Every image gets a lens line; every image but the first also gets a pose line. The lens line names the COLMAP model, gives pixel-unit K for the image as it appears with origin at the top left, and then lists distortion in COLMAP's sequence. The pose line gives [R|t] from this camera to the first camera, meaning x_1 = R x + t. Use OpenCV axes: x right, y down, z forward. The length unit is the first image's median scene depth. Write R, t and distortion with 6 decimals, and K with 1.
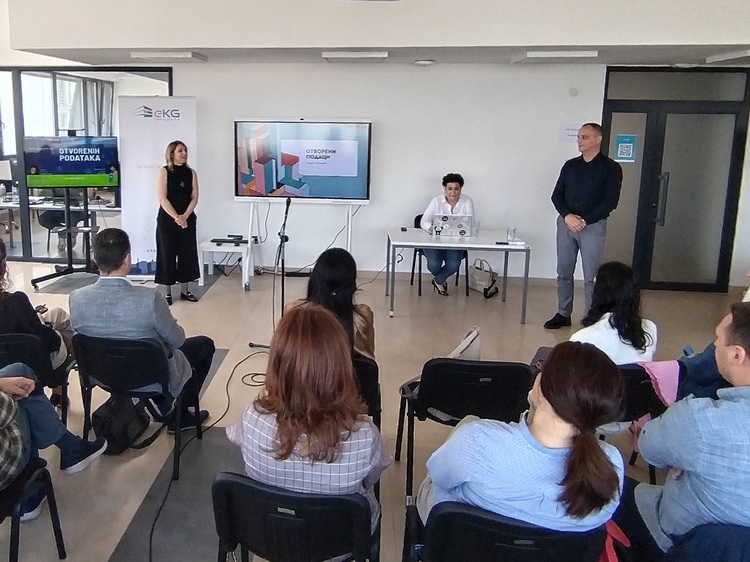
lens RADIAL K [[435.0, 0, 375.0], [0, 435.0, 281.0], [0, 0, 1]] dist [-0.016471, -0.001831]
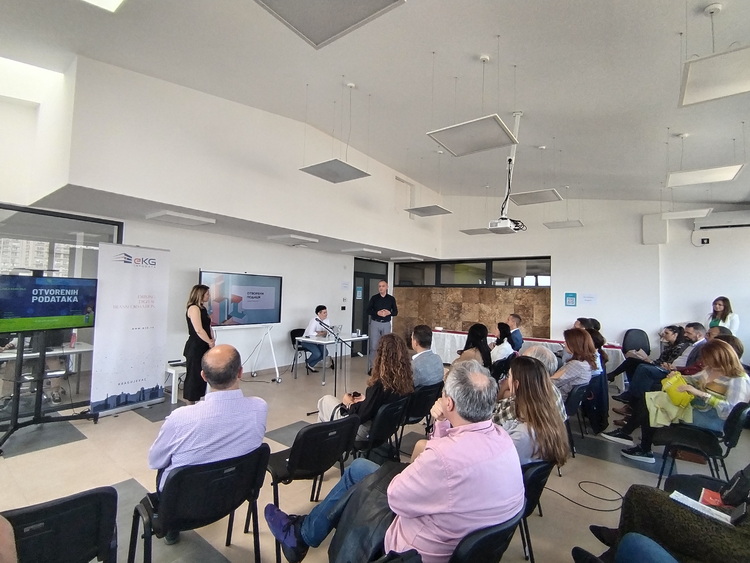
lens RADIAL K [[435.0, 0, 375.0], [0, 435.0, 281.5], [0, 0, 1]] dist [-0.016471, -0.001831]
pose [[0.457499, 0.017083, 0.889046, -1.220391], [0.193735, 0.973882, -0.118408, -0.070811], [-0.867849, 0.226411, 0.442241, -0.058893]]
